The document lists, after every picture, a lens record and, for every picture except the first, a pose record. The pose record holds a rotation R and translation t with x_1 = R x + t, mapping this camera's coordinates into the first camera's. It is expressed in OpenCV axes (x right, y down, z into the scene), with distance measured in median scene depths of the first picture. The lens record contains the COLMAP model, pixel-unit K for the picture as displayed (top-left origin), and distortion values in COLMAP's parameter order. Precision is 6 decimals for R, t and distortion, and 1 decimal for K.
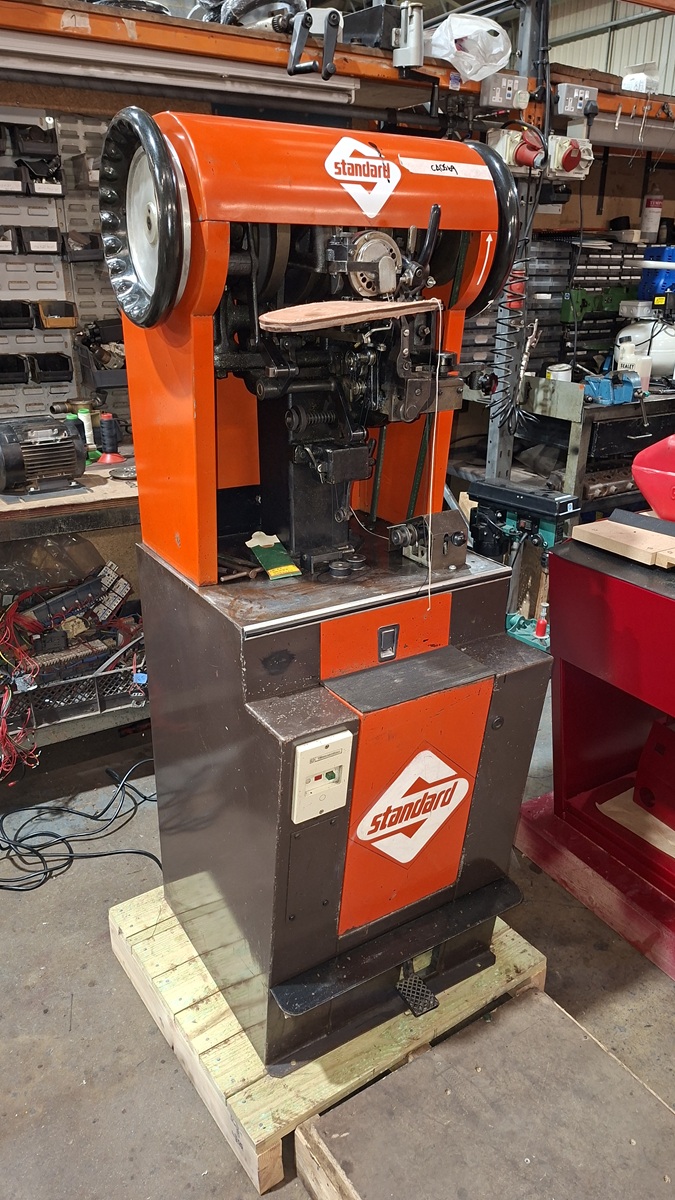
lens RADIAL K [[843.1, 0, 338.4], [0, 843.1, 610.1], [0, 0, 1]] dist [0.054261, -0.050966]
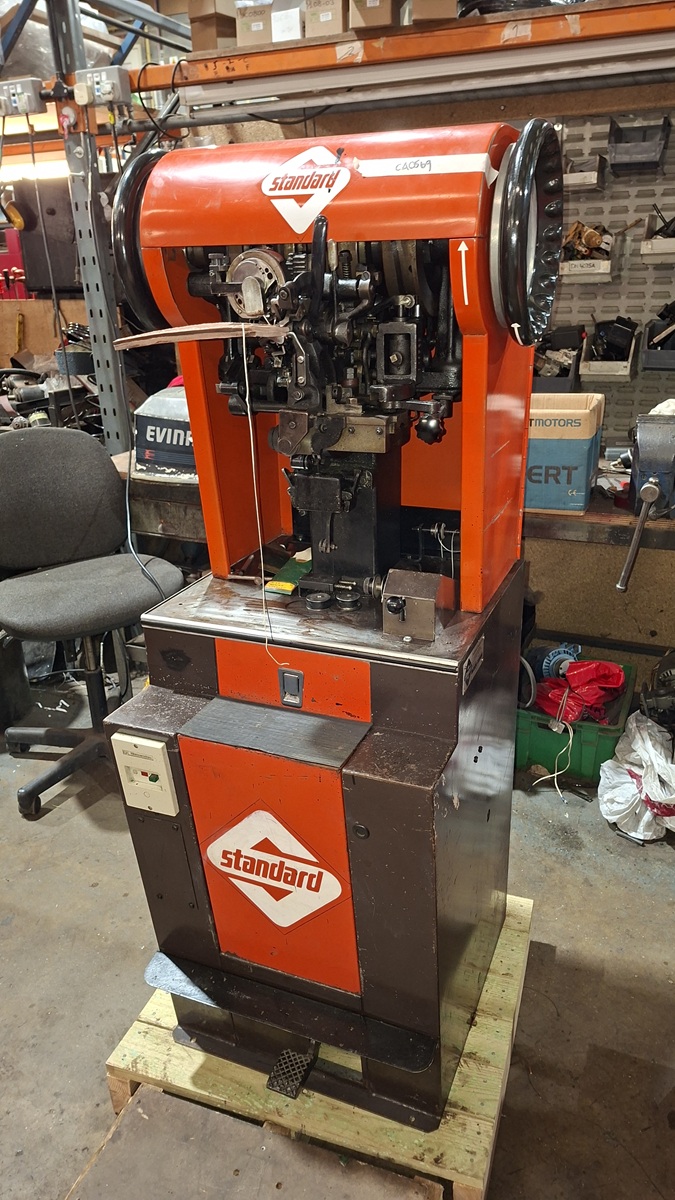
lens RADIAL K [[848.1, 0, 337.5], [0, 848.1, 600.0], [0, 0, 1]] dist [0.005712, 0.002752]
pose [[0.584916, 0.282648, -0.760252, 0.719074], [-0.284105, 0.949332, 0.134362, -0.179880], [0.759709, 0.137401, 0.635581, 0.413282]]
